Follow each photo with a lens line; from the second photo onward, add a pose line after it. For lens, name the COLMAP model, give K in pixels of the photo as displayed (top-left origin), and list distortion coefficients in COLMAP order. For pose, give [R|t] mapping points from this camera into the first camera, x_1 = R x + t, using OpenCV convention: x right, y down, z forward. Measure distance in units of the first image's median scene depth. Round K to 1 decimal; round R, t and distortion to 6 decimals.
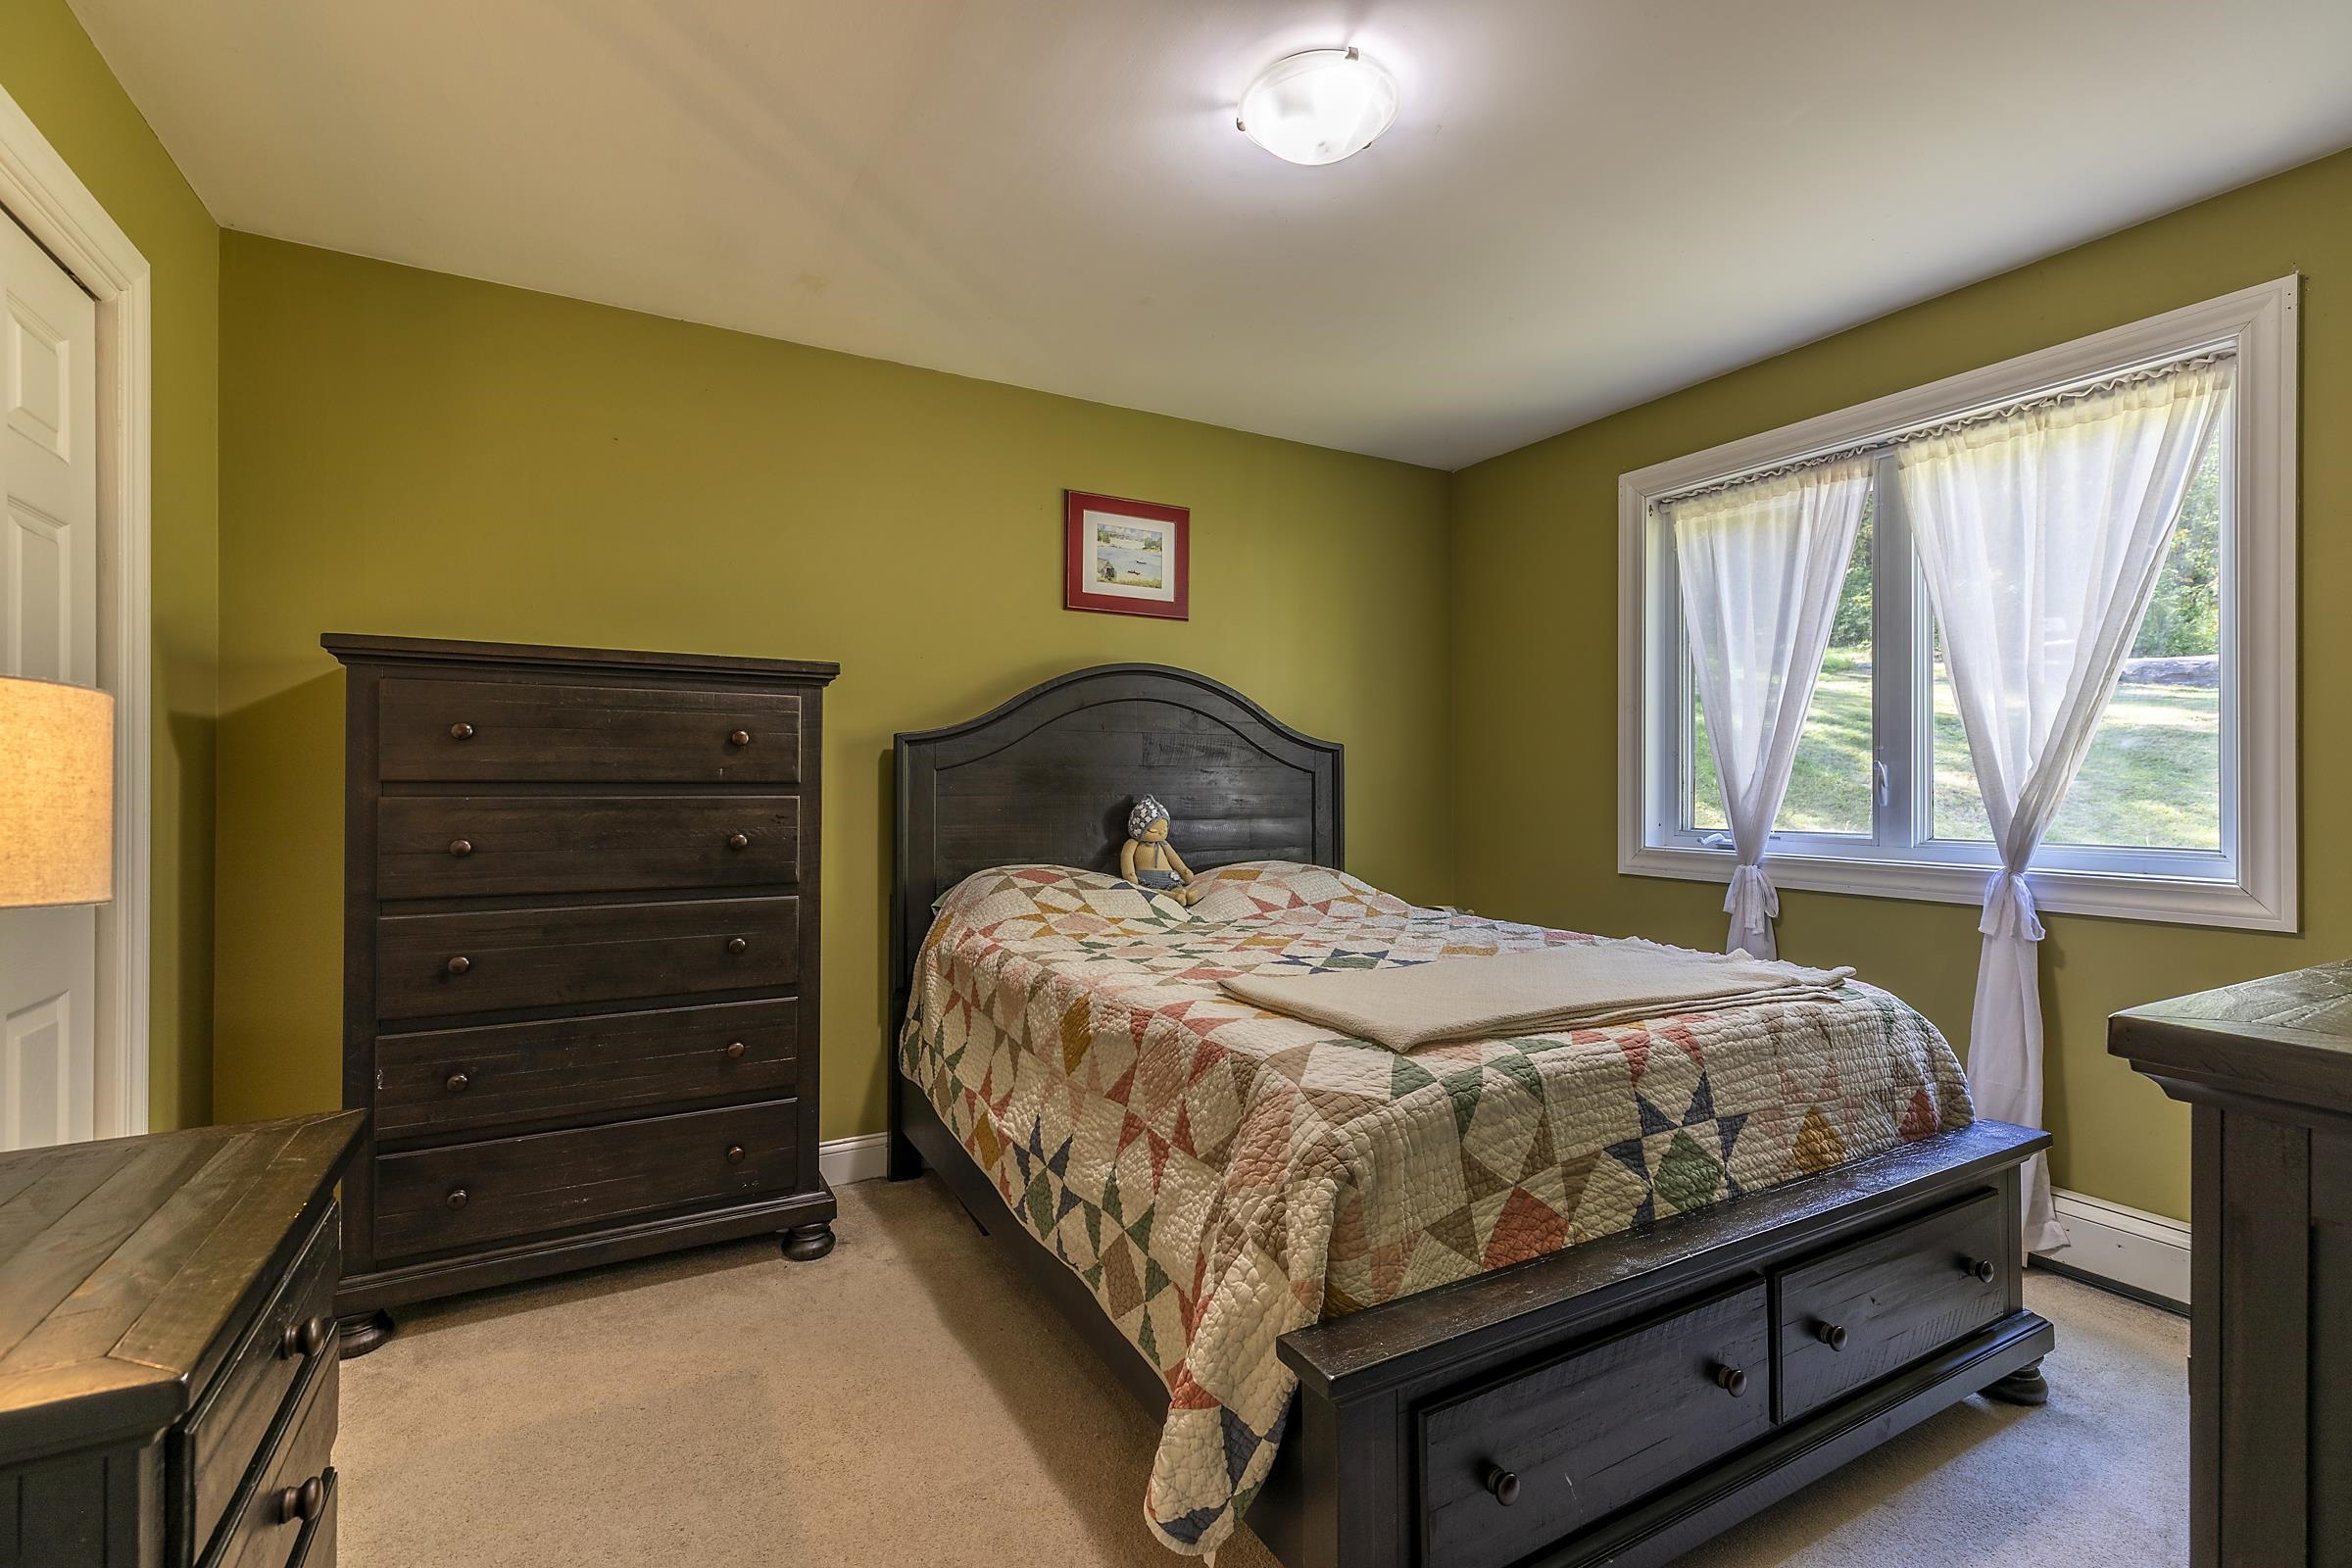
lens RADIAL K [[1077.4, 0, 1188.1], [0, 1077.4, 779.2], [0, 0, 1]] dist [0.005313, 0.000838]
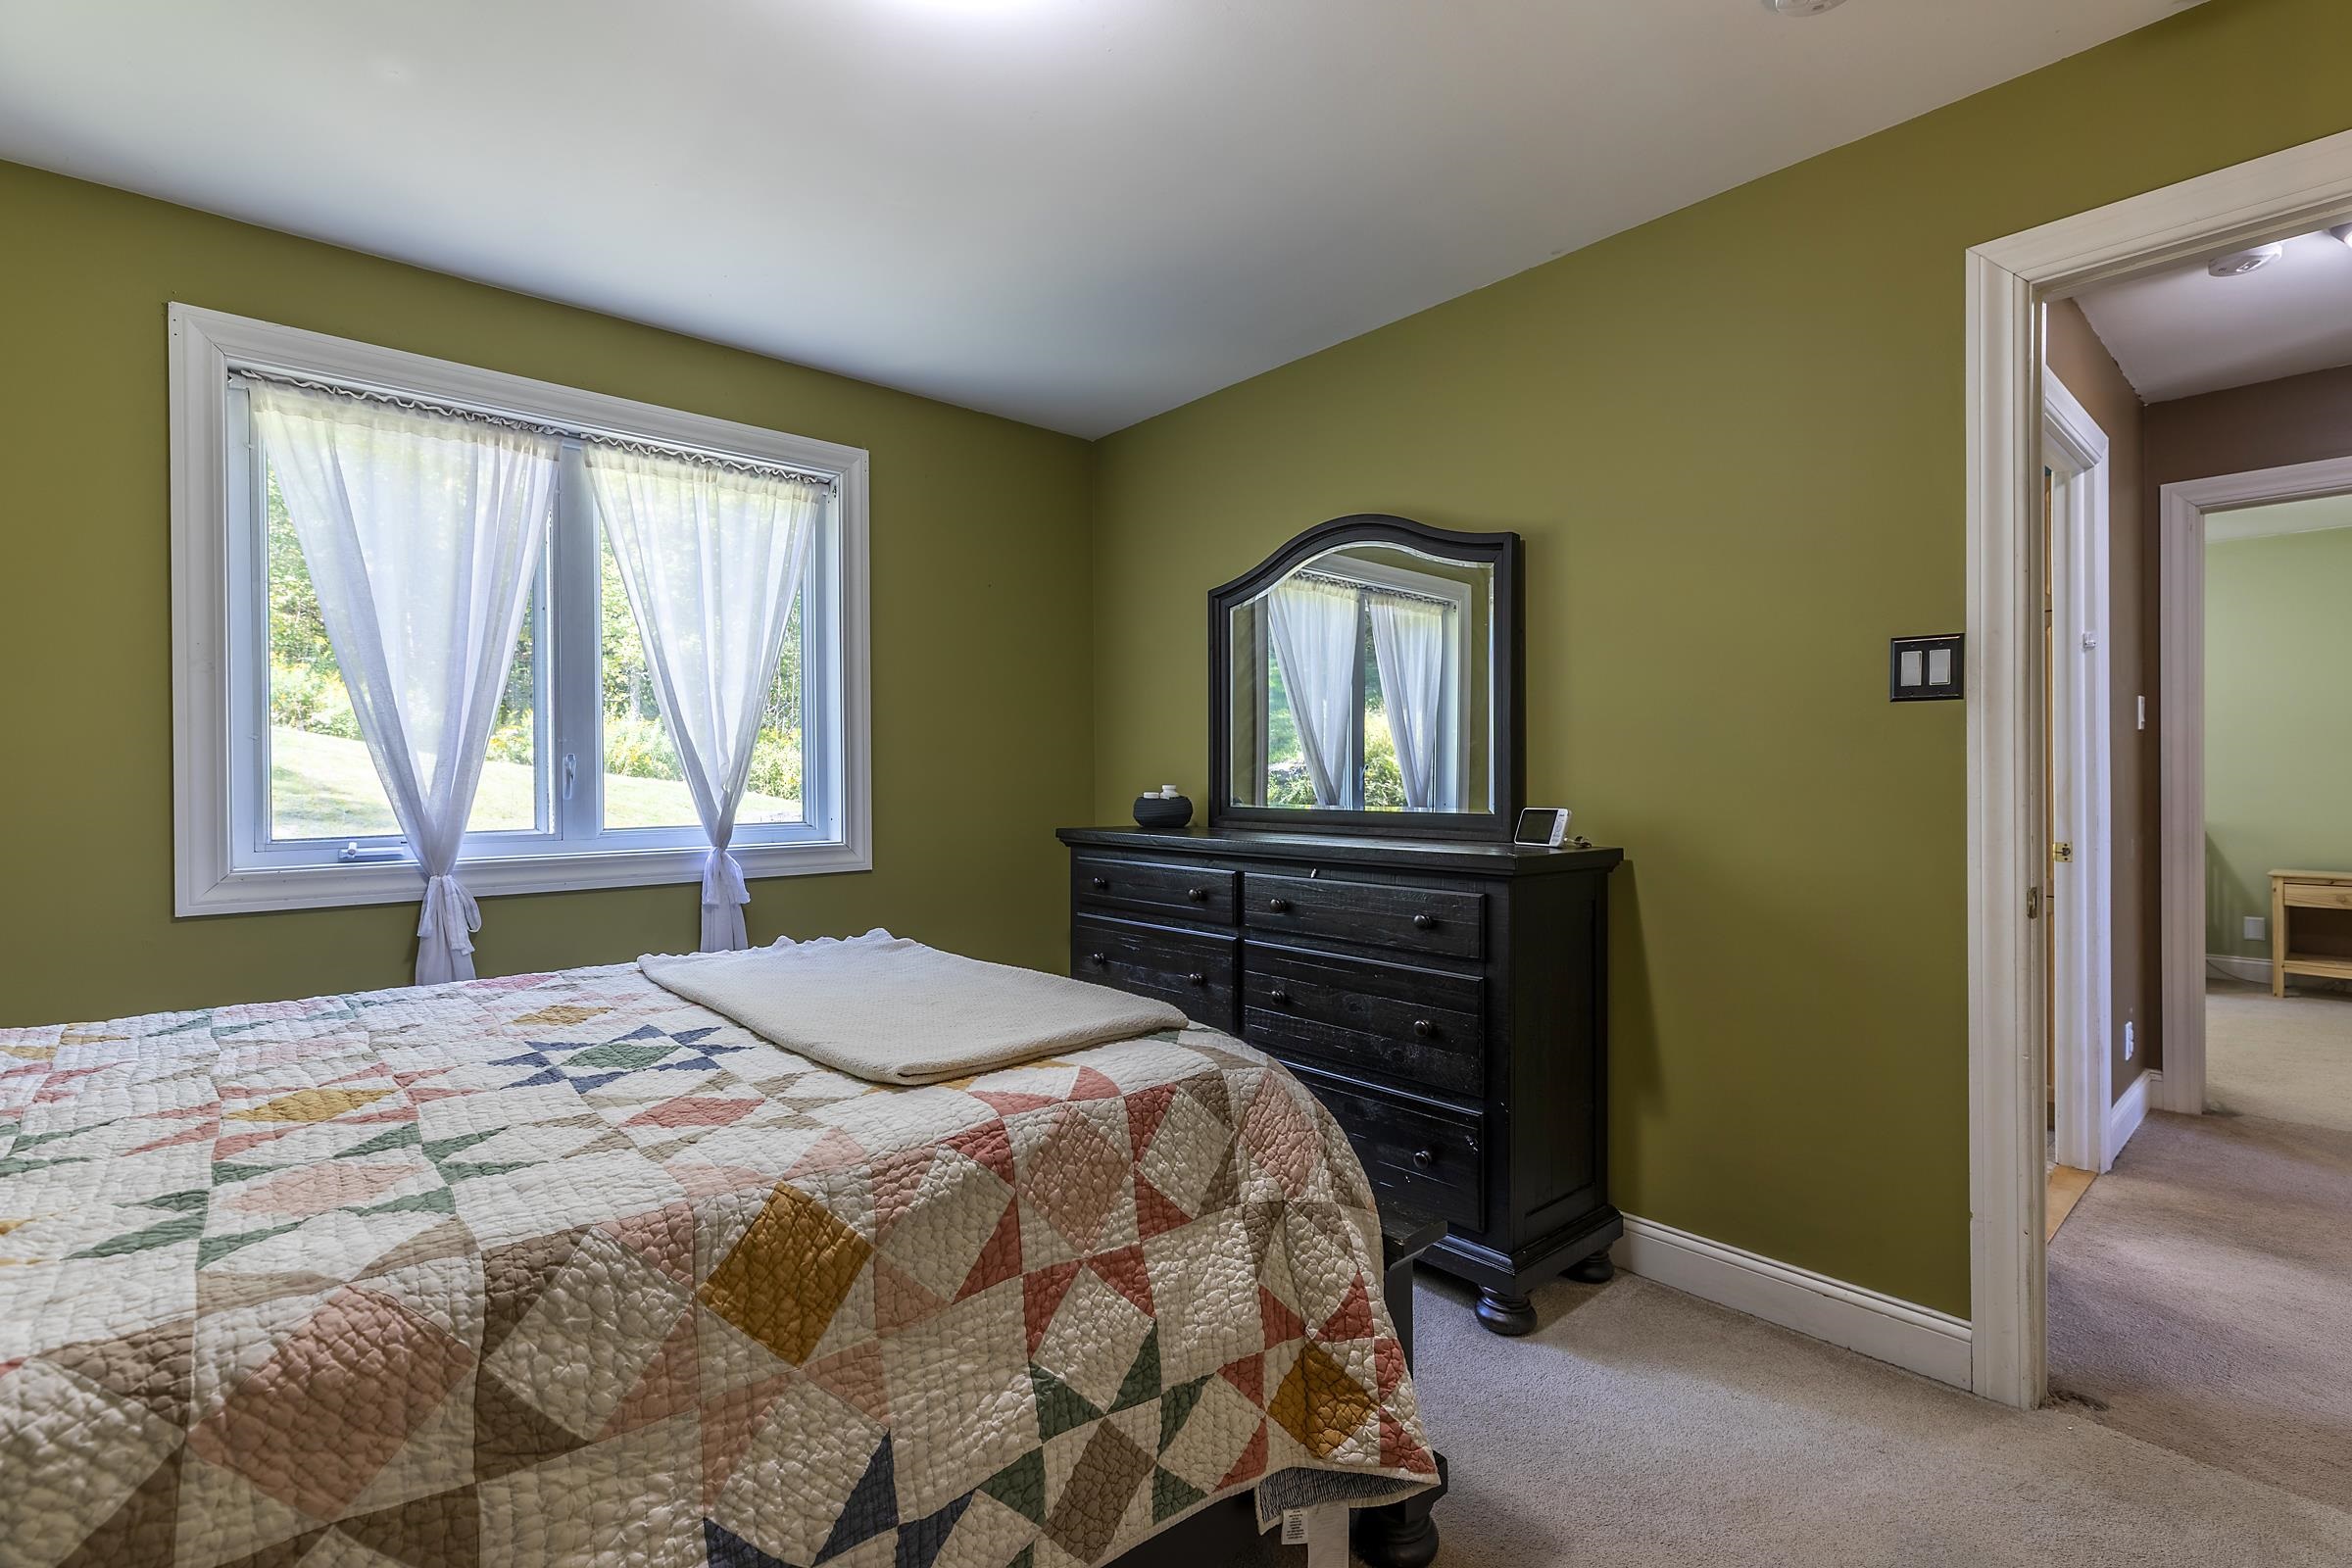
lens RADIAL K [[1077.4, 0, 1190.5], [0, 1077.4, 784.0], [0, 0, 1]] dist [0.005313, 0.000838]
pose [[-0.220100, -0.007810, 0.975446, -0.507821], [0.002083, 0.999962, 0.008476, 0.004018], [-0.975475, 0.003898, -0.220076, 0.748154]]
